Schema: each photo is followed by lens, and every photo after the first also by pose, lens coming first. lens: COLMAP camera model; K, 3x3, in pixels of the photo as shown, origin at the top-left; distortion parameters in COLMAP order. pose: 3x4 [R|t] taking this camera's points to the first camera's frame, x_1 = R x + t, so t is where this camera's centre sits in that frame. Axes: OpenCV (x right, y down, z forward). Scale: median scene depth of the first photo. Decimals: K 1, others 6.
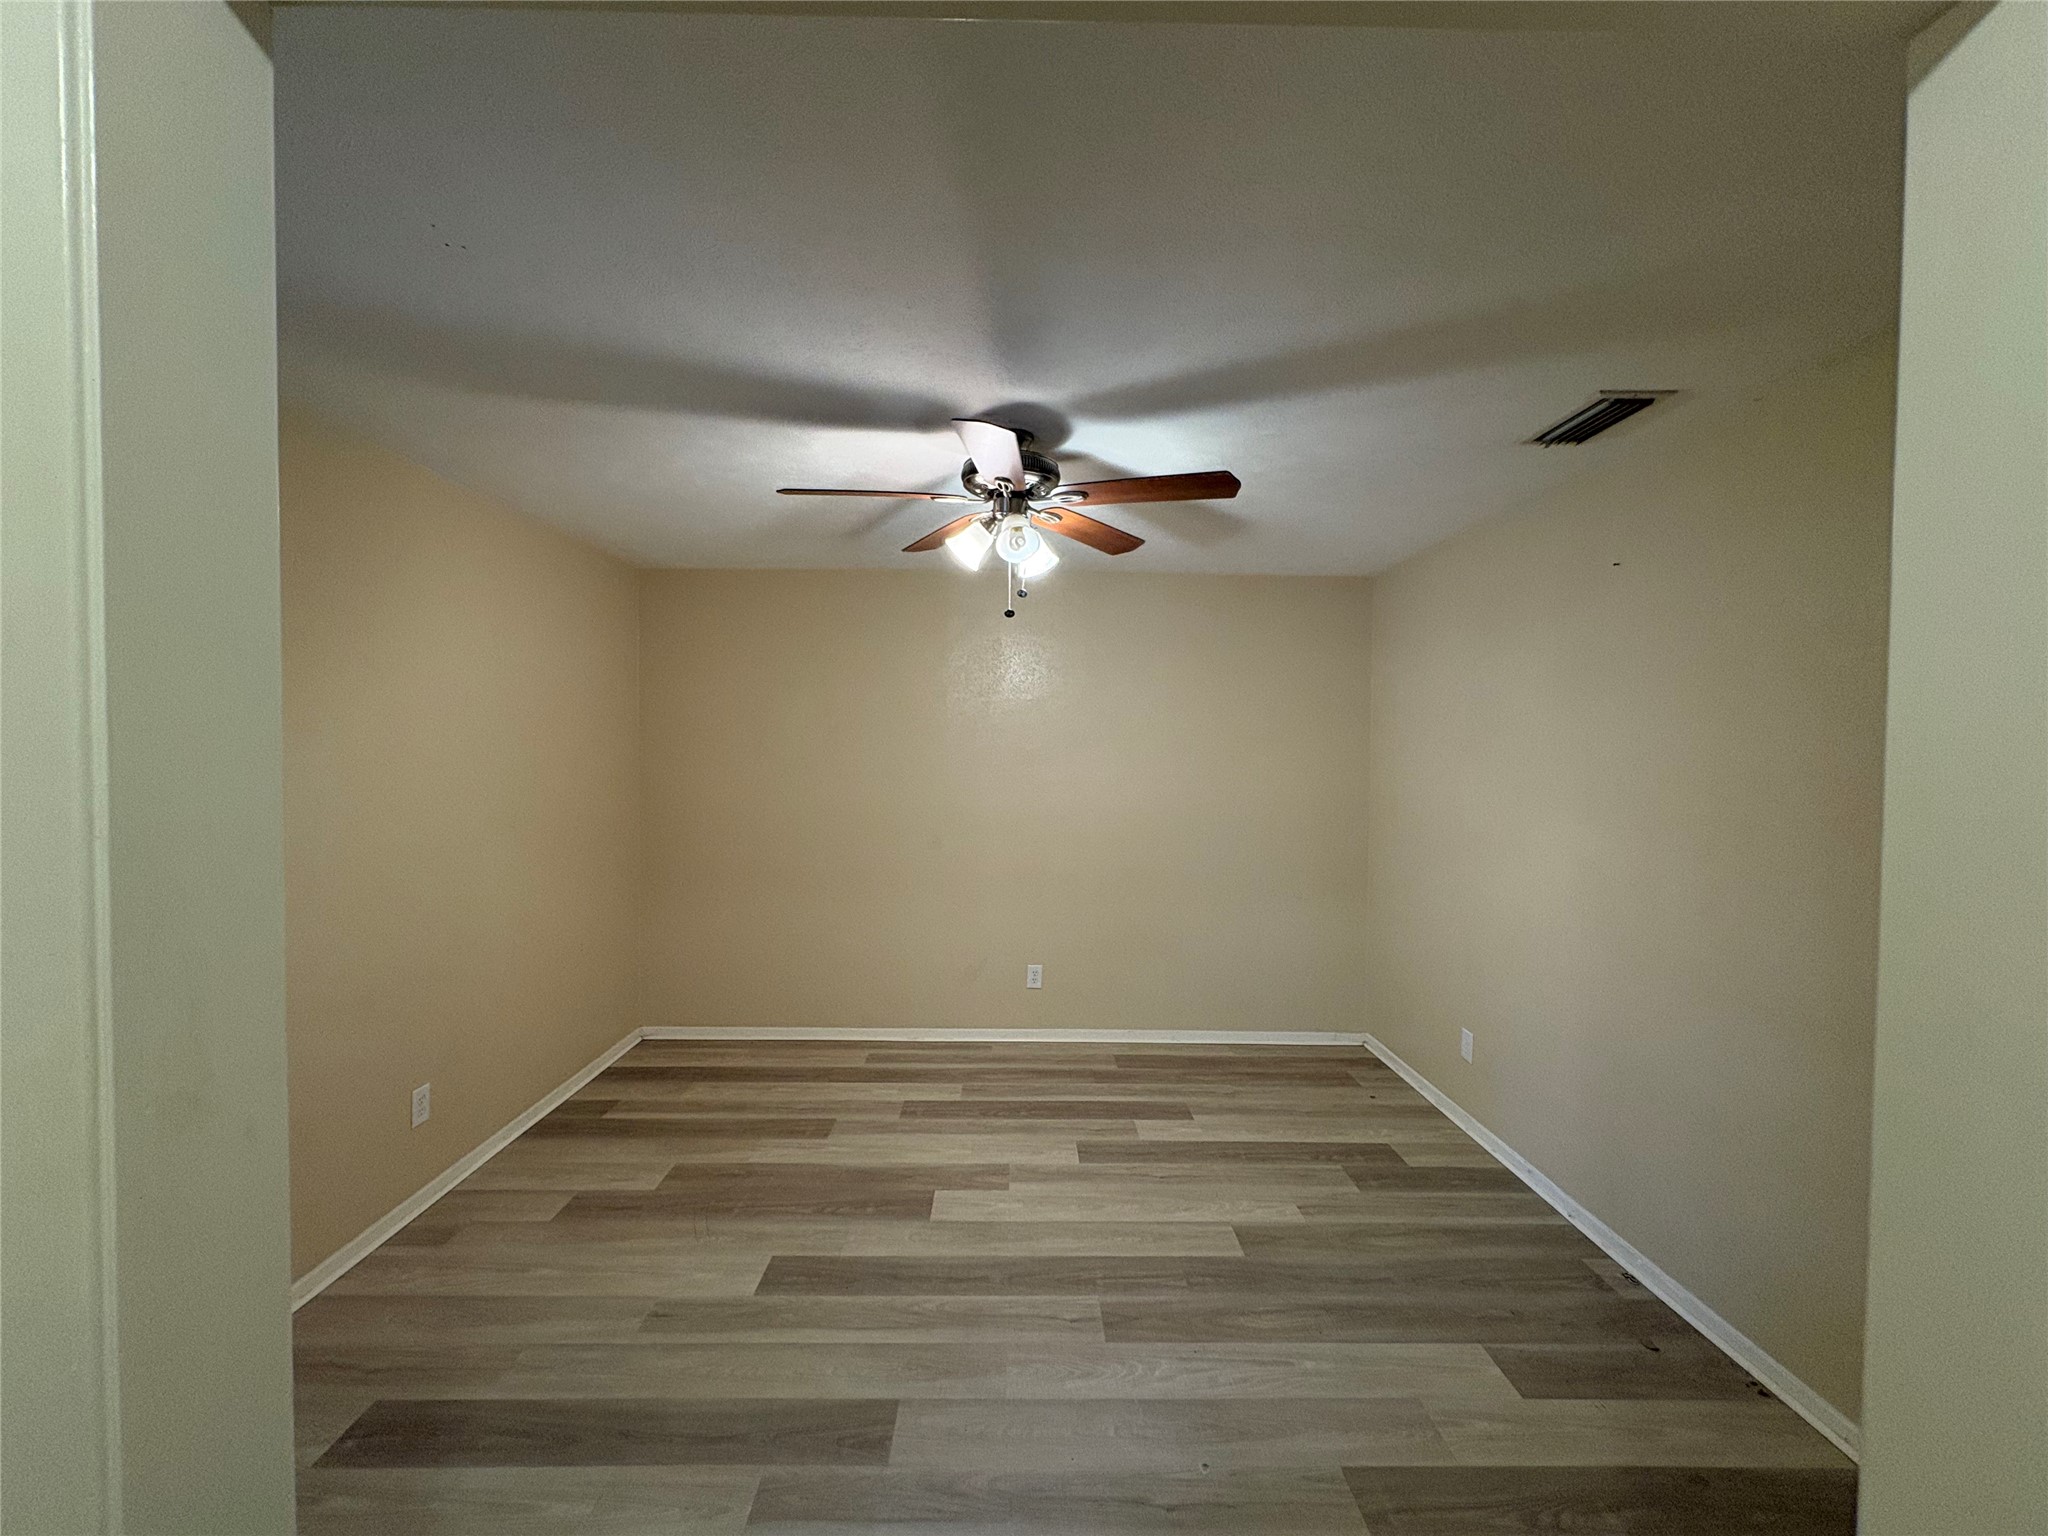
lens RADIAL K [[814.3, 0, 1024.0], [0, 814.3, 768.0], [0, 0, 1]] dist [-0.000688, 0.000998]
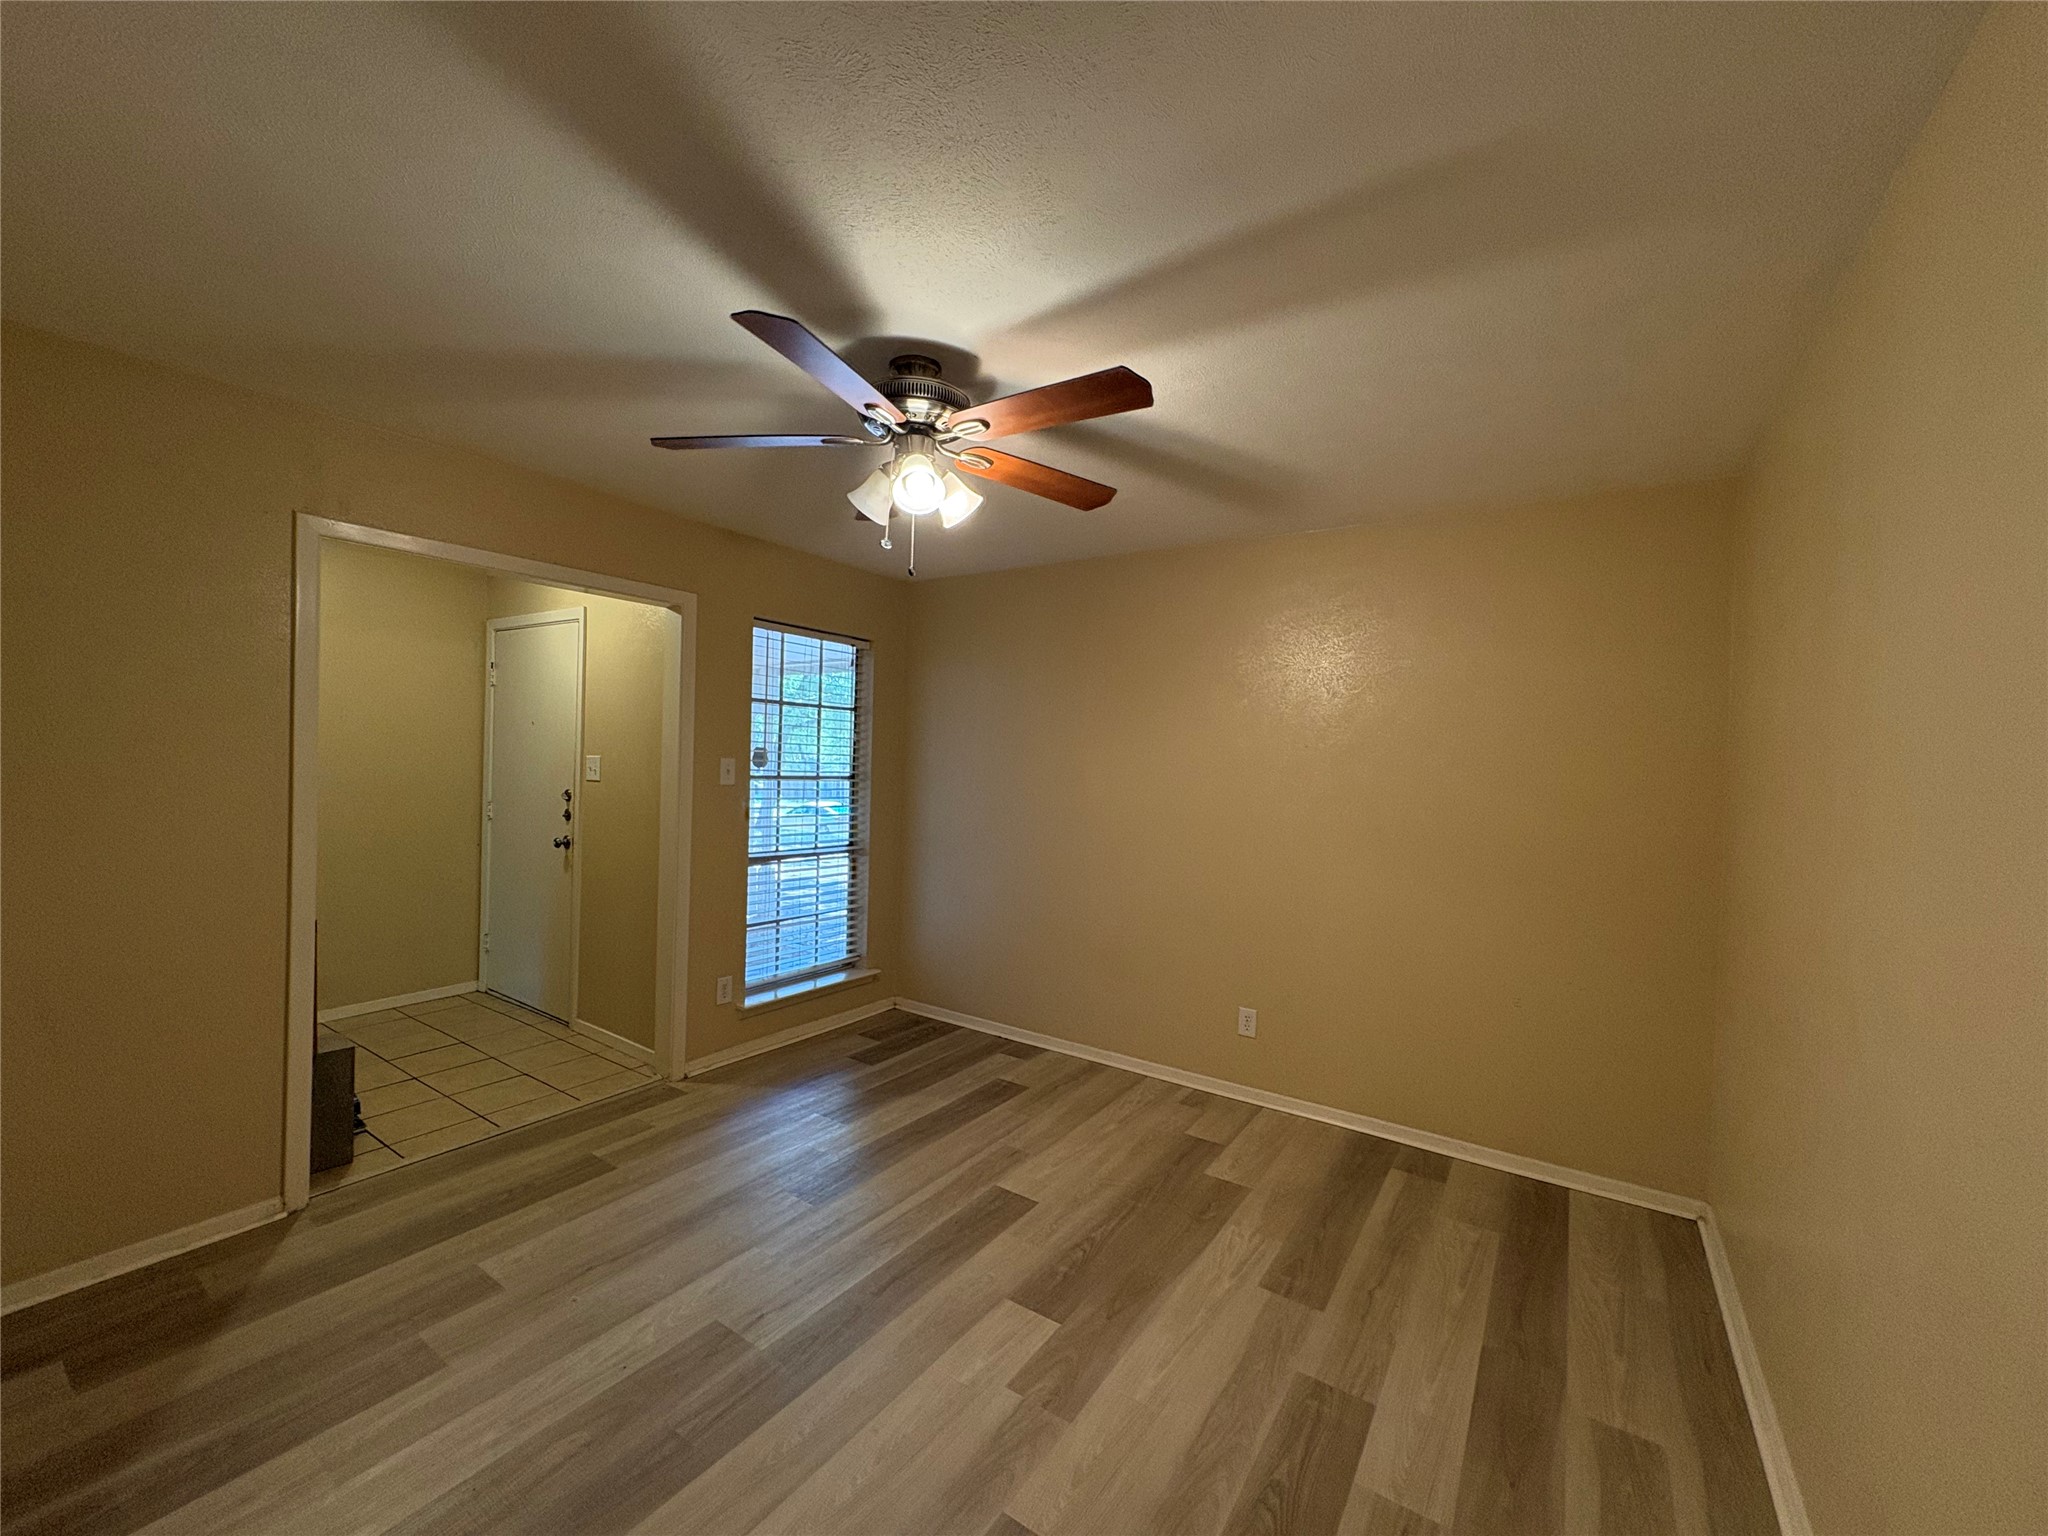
lens RADIAL K [[814.3, 0, 1024.0], [0, 814.3, 768.0], [0, 0, 1]] dist [-0.000688, 0.000998]
pose [[-0.563851, -0.013742, -0.825762, 0.542285], [-0.056995, 0.998125, 0.022307, -0.006264], [0.823907, 0.059642, -0.563578, 1.381792]]
